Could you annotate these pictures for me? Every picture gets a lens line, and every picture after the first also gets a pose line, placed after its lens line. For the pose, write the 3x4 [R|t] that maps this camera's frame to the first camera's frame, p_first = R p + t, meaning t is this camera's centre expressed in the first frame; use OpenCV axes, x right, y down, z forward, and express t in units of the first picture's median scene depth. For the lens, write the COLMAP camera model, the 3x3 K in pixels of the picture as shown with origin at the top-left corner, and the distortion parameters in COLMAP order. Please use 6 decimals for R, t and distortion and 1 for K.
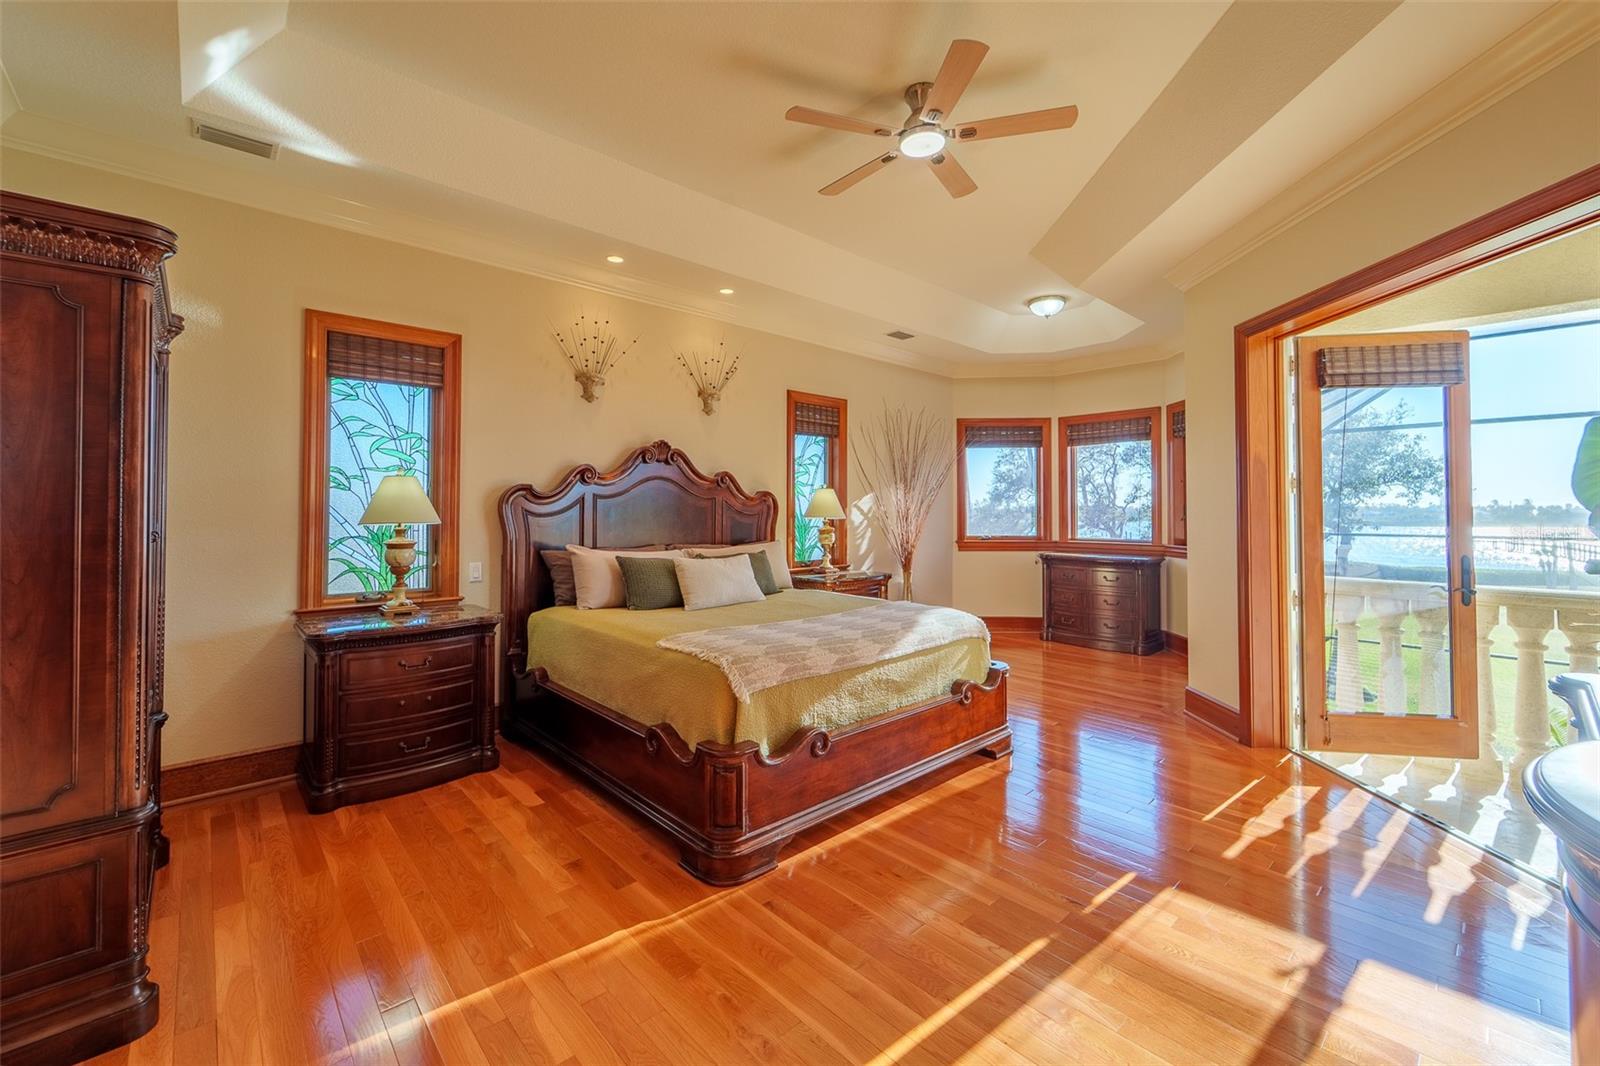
lens RADIAL K [[645.7, 0, 801.1], [0, 645.7, 517.7], [0, 0, 1]] dist [-0.001916, -0.000120]
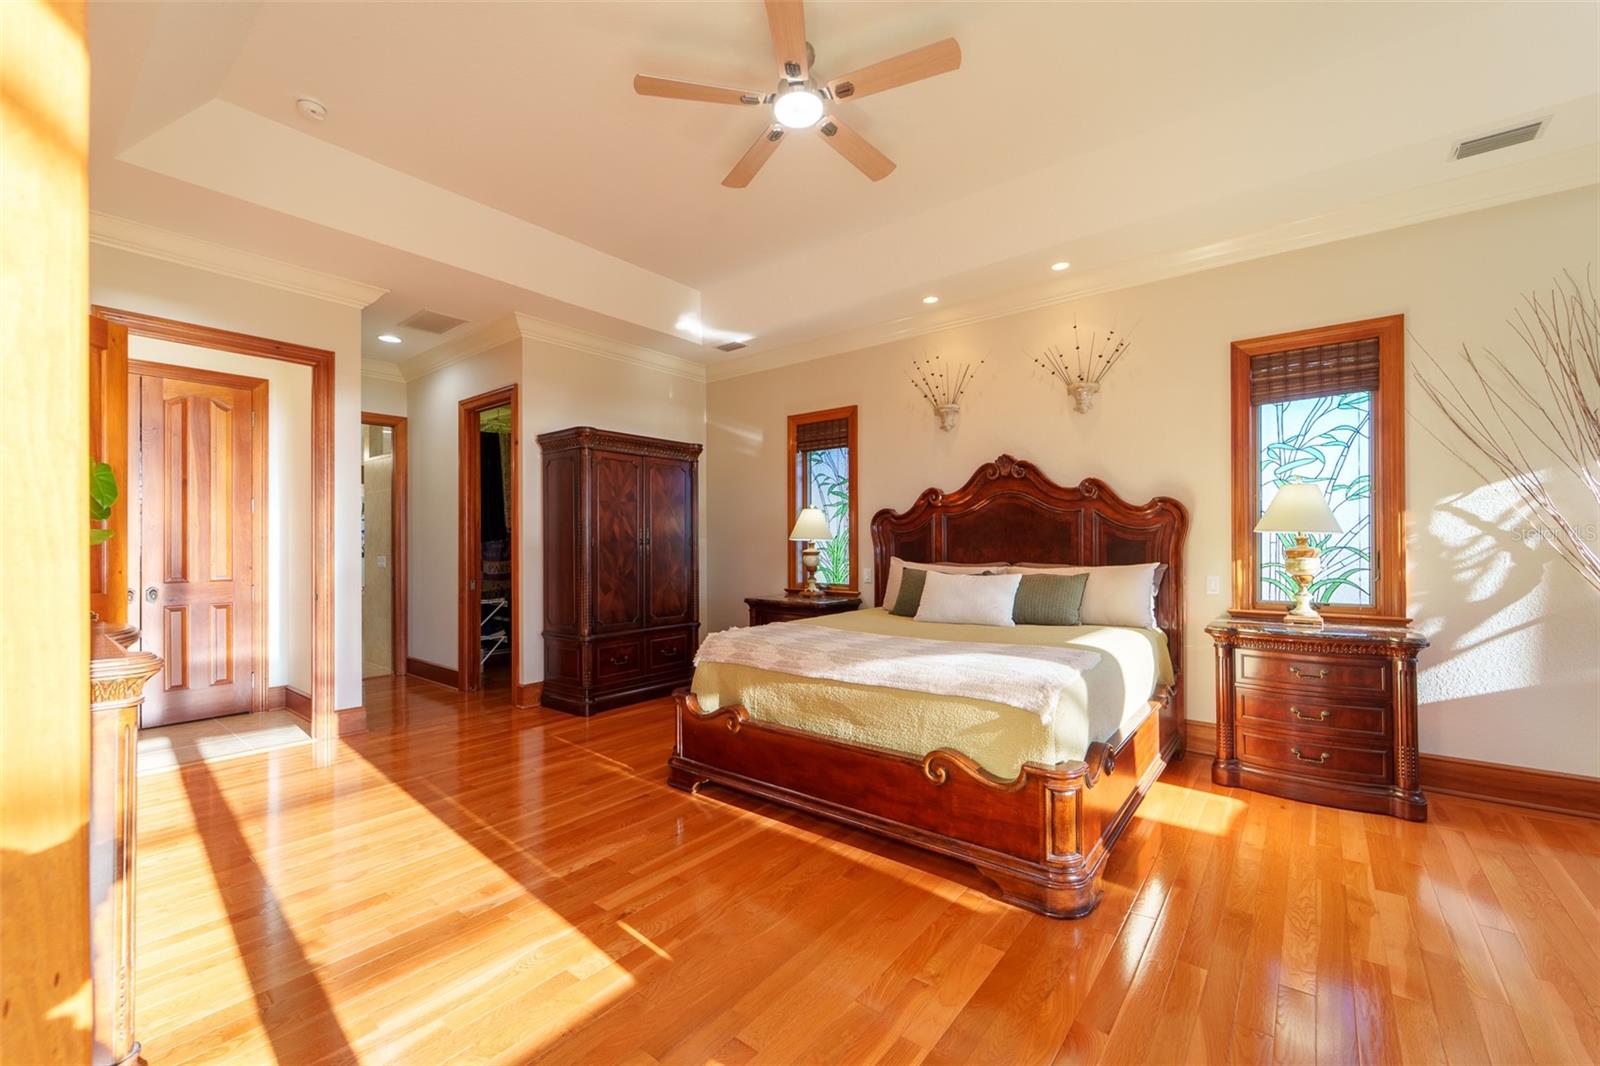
lens RADIAL K [[659.4, 0, 806.7], [0, 659.4, 552.2], [0, 0, 1]] dist [0.000947, 0.000029]
pose [[0.154560, 0.009911, -0.987934, 0.779555], [-0.004533, 0.999946, 0.009322, 0.020514], [0.987973, 0.003038, 0.154596, 0.600057]]
